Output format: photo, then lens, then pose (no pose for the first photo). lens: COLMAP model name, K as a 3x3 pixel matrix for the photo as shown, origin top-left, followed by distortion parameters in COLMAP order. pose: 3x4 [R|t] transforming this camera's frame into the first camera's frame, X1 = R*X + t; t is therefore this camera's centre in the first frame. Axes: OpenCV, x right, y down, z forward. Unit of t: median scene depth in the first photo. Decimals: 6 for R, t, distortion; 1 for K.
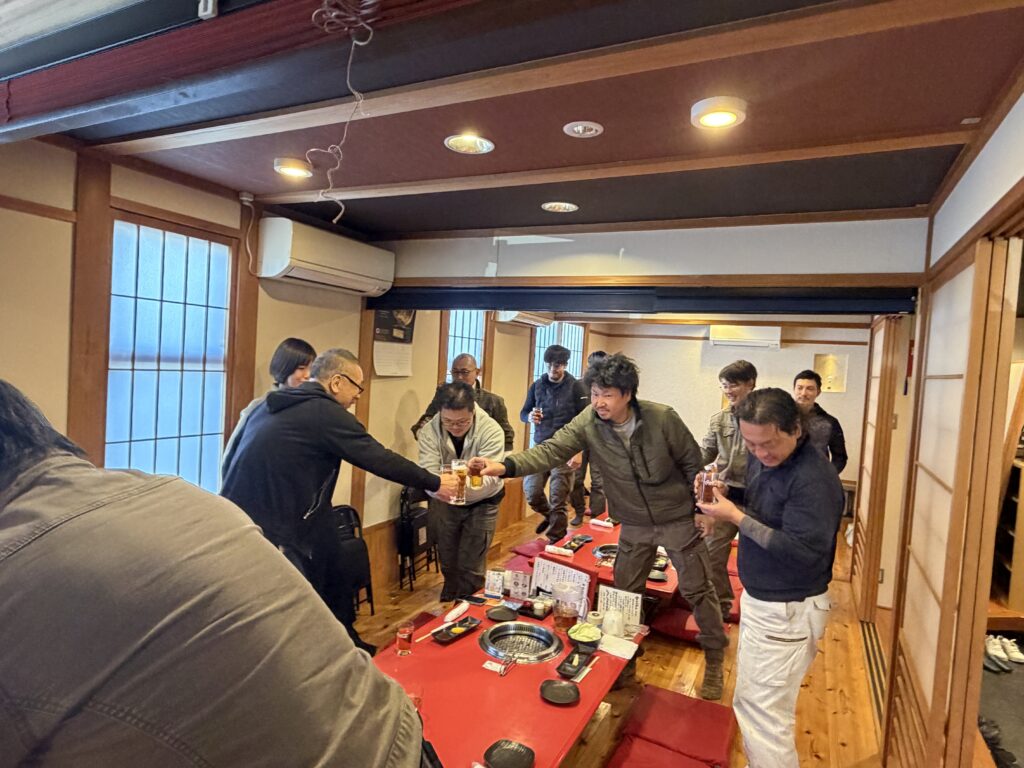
lens RADIAL K [[600.2, 0, 511.4], [0, 600.2, 386.6], [0, 0, 1]] dist [0.007089, 0.002380]
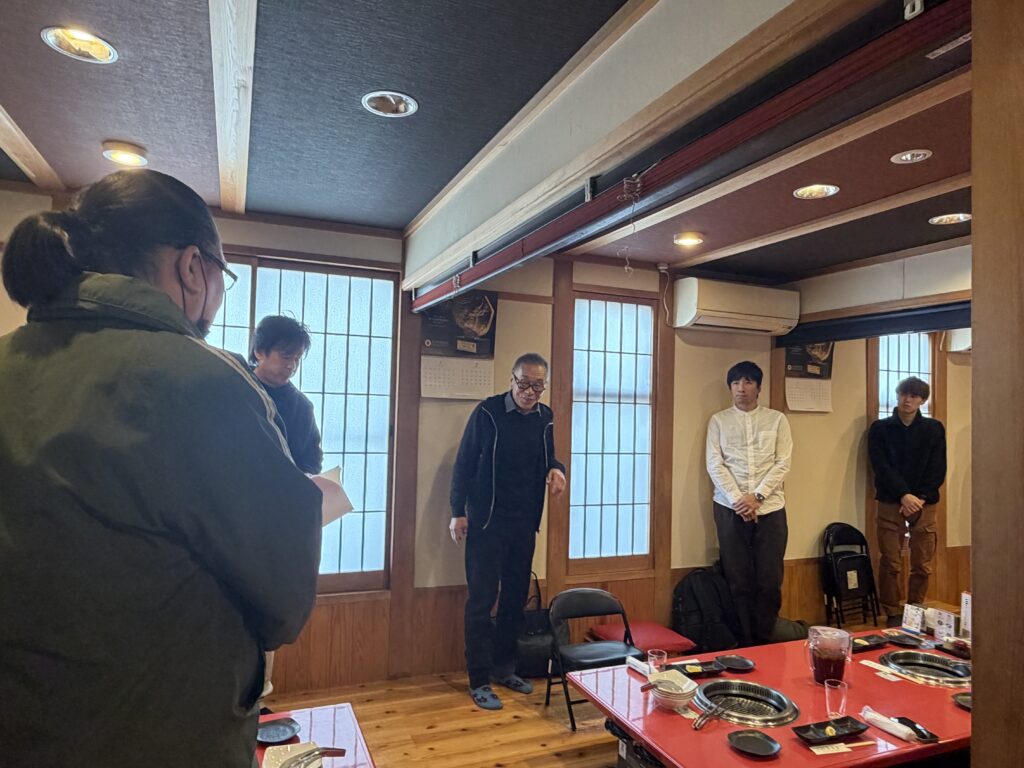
lens RADIAL K [[666.9, 0, 513.3], [0, 666.9, 387.9], [0, 0, 1]] dist [-0.000528, -0.004412]
pose [[0.763888, -0.063185, -0.642248, 0.200573], [-0.004332, 0.994671, -0.103009, 0.083836], [0.645334, 0.081469, 0.759543, -0.244906]]
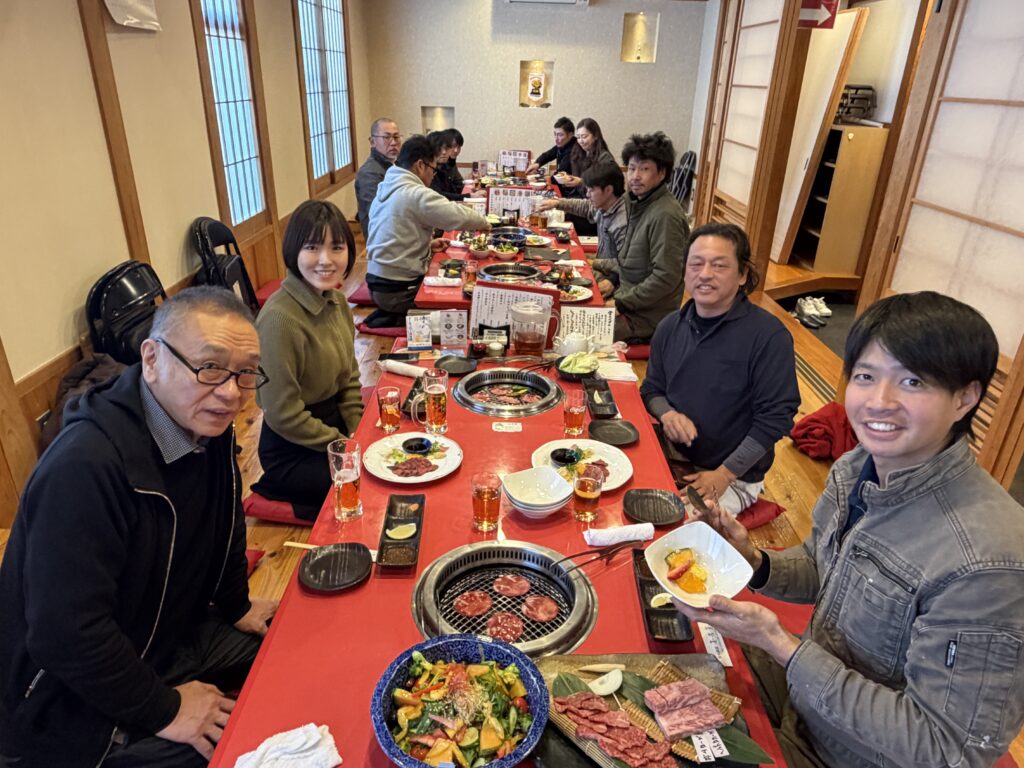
lens RADIAL K [[692.2, 0, 513.3], [0, 692.2, 392.7], [0, 0, 1]] dist [-0.004171, 0.003850]
pose [[0.890480, -0.220461, 0.398048, -0.297773], [0.043613, 0.912113, 0.407612, 0.064993], [-0.452927, -0.345610, 0.821834, 0.256574]]
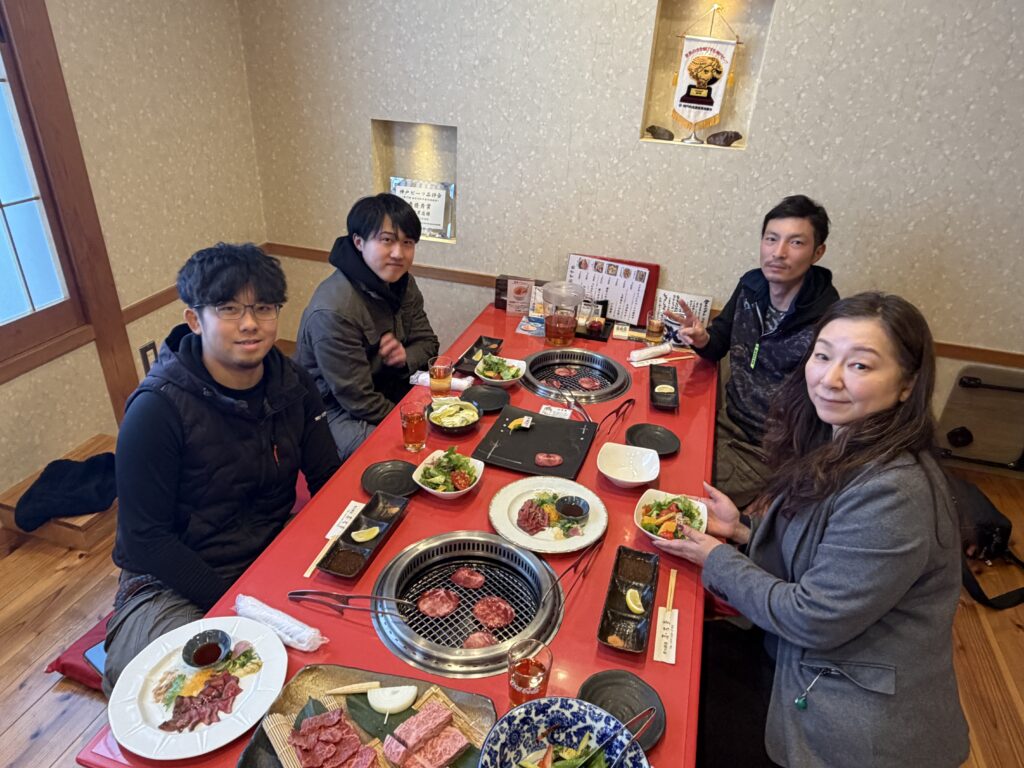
lens RADIAL K [[666.9, 0, 511.4], [0, 666.9, 384.0], [0, 0, 1]] dist [-0.000528, -0.004412]
pose [[0.984563, -0.092813, 0.148397, 0.584295], [0.016000, 0.892008, 0.451737, 0.043232], [-0.174299, -0.442389, 0.879723, 1.748524]]
